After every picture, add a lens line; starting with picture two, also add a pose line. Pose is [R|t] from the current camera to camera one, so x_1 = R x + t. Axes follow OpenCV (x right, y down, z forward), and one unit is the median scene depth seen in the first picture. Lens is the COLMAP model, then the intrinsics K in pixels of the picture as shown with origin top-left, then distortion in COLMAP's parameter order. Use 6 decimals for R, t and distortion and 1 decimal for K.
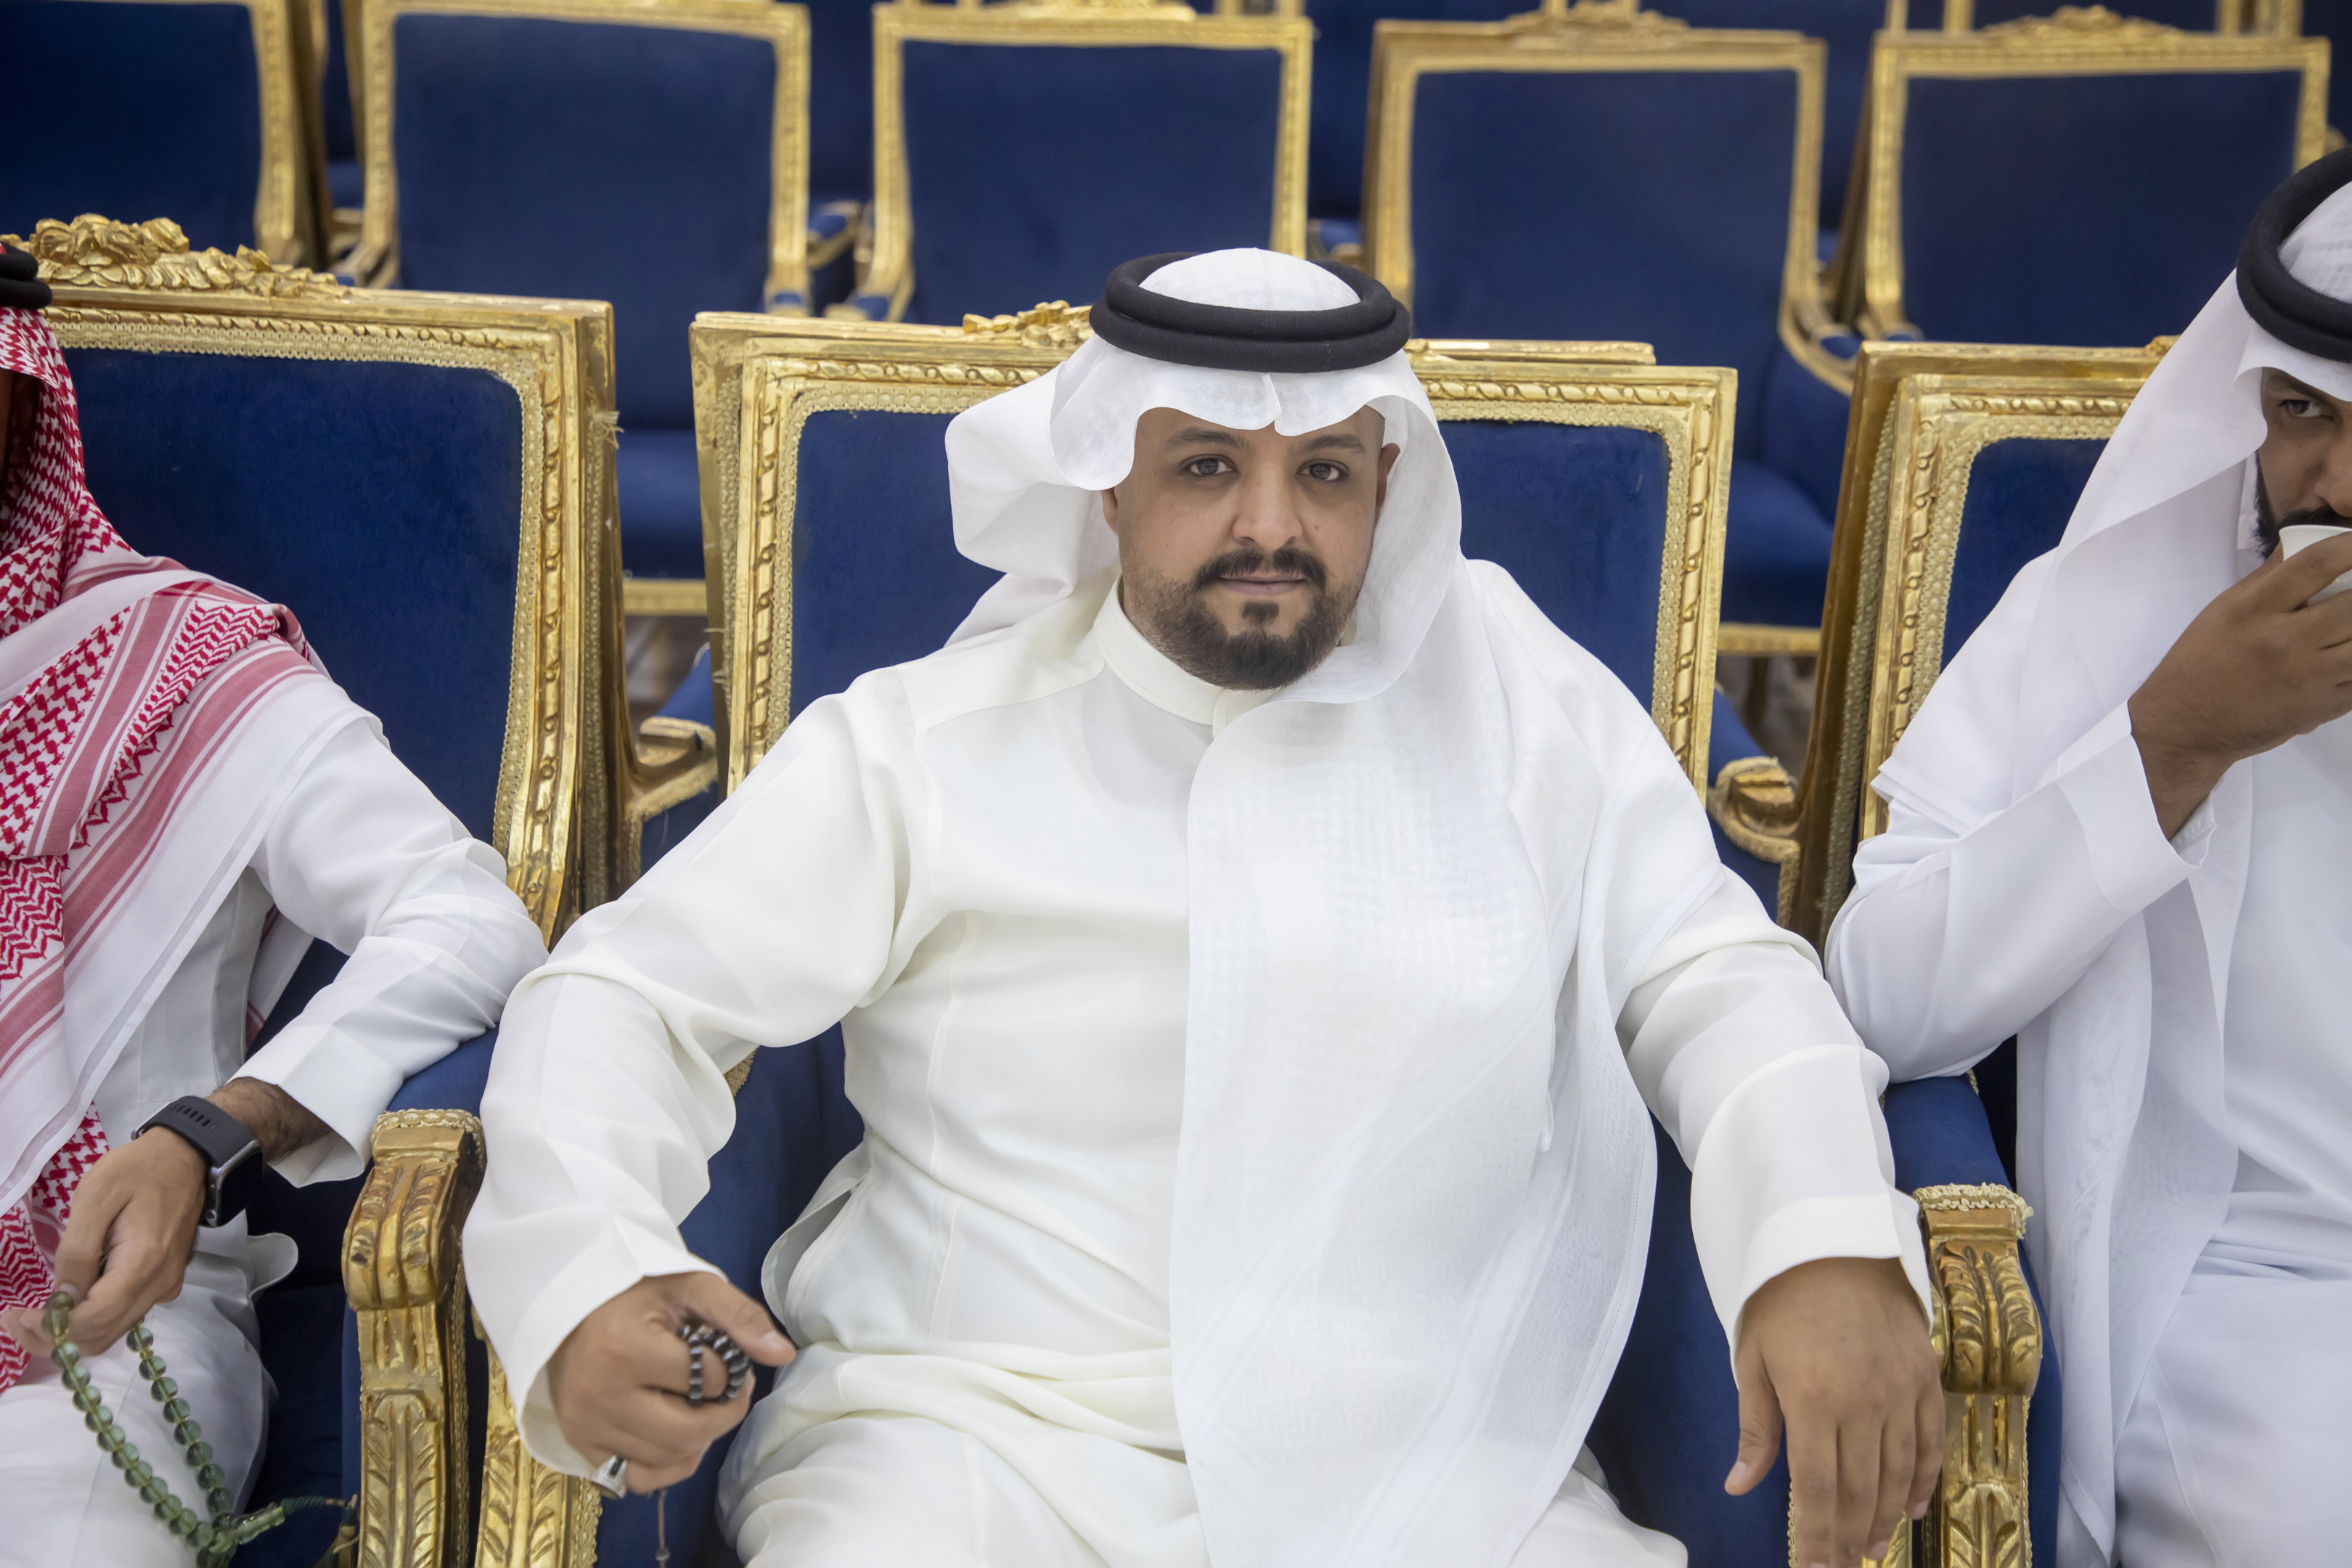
lens RADIAL K [[3525.5, 0, 1165.8], [0, 3525.5, 799.3], [0, 0, 1]] dist [0.214759, 0.000000]
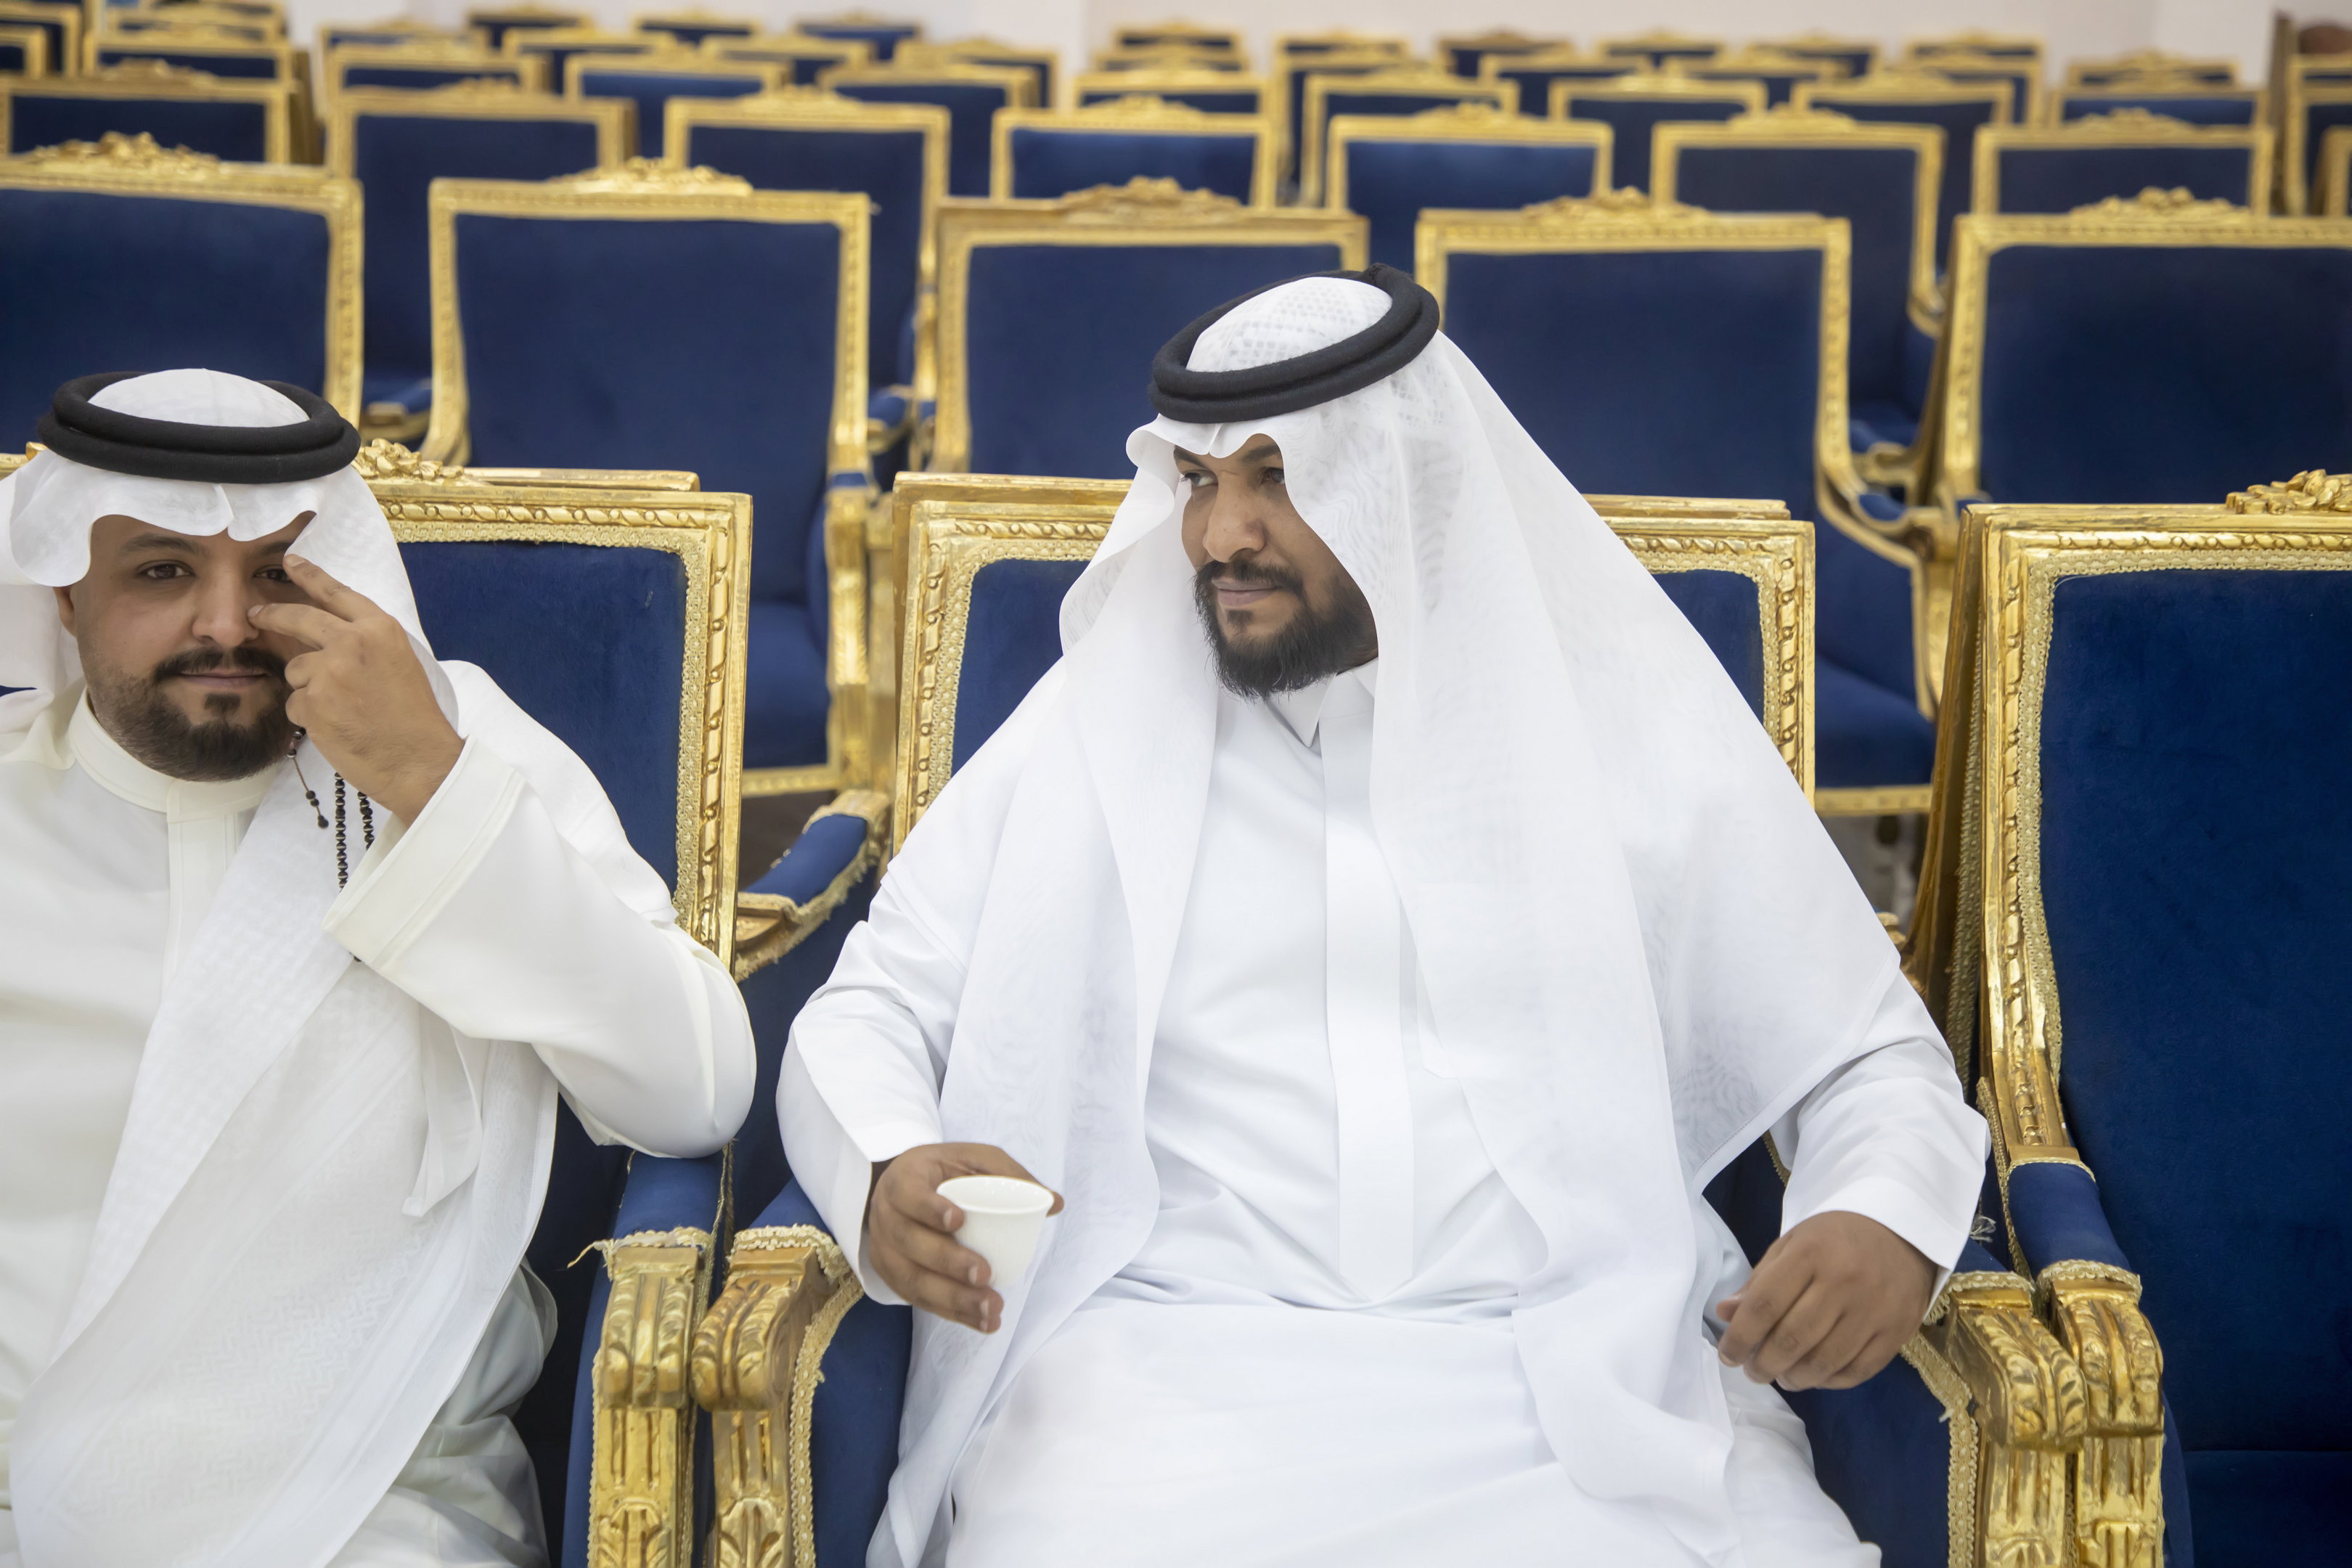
lens RADIAL K [[3696.7, 0, 1128.0], [0, 3696.7, 743.6], [0, 0, 1]] dist [0.230305, 0.000000]
pose [[0.999707, -0.008159, 0.022787, 0.247757], [0.009781, 0.997357, -0.071996, 0.035655], [-0.022139, 0.072198, 0.997145, -0.113898]]
